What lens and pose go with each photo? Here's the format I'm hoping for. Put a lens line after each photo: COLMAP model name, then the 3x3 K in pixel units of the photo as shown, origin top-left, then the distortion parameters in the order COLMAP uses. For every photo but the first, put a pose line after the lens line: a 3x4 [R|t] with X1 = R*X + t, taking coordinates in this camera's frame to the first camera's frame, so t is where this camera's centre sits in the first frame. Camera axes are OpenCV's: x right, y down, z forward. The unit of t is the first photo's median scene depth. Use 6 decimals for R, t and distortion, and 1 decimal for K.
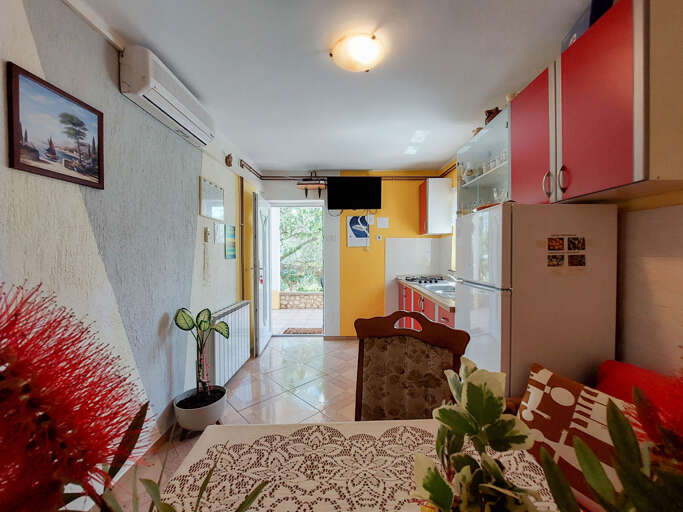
lens RADIAL K [[279.5, 0, 342.4], [0, 279.5, 260.0], [0, 0, 1]] dist [-0.012401, -0.001579]
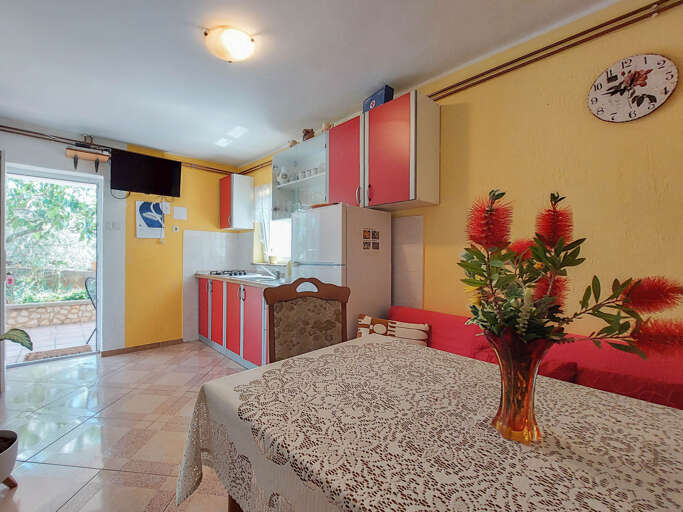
lens RADIAL K [[279.5, 0, 338.1], [0, 279.5, 253.2], [0, 0, 1]] dist [-0.012401, -0.001579]
pose [[0.749256, 0.004195, 0.662267, -0.163526], [0.006565, 0.999884, -0.013761, 0.029276], [-0.662248, 0.014658, 0.749141, -0.018746]]
